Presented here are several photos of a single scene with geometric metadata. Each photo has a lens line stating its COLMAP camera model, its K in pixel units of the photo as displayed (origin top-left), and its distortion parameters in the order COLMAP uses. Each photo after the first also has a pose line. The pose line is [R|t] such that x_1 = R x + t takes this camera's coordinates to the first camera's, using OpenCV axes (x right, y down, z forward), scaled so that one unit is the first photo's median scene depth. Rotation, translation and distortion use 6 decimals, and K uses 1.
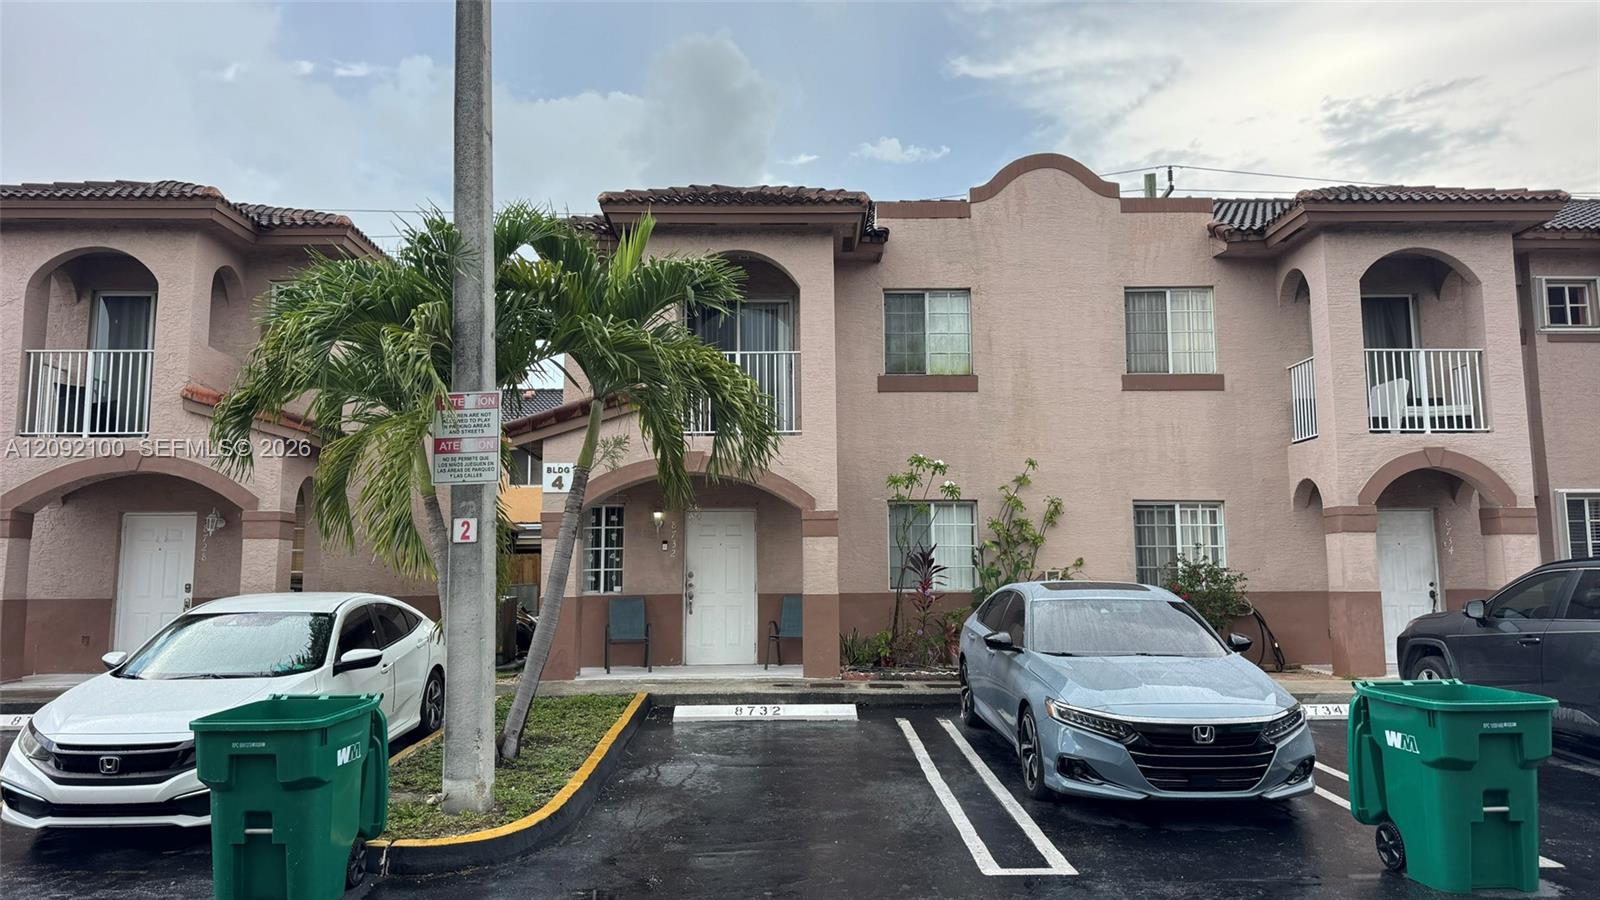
lens RADIAL K [[1142.5, 0, 800.0], [0, 1142.5, 450.0], [0, 0, 1]] dist [0.001547, -0.000136]
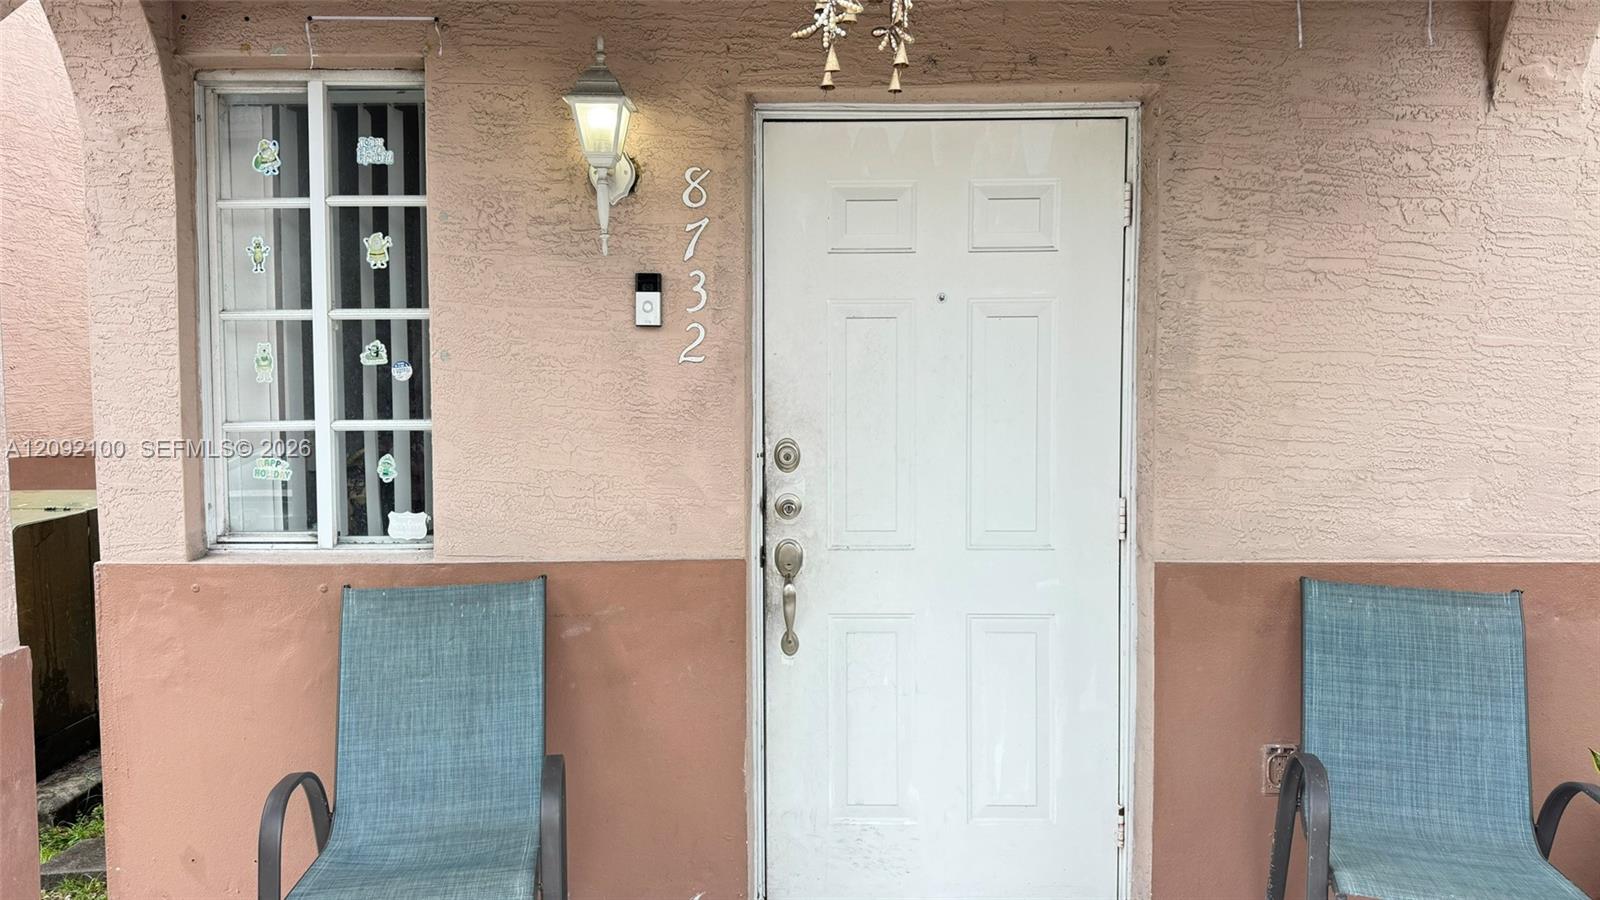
lens RADIAL K [[1142.5, 0, 800.0], [0, 1142.5, 450.0], [0, 0, 1]] dist [0.001547, -0.000136]
pose [[0.998506, 0.008996, -0.053900, -0.083728], [0.000404, 0.985113, 0.171909, 0.075792], [0.054644, -0.171674, 0.983637, 0.815994]]
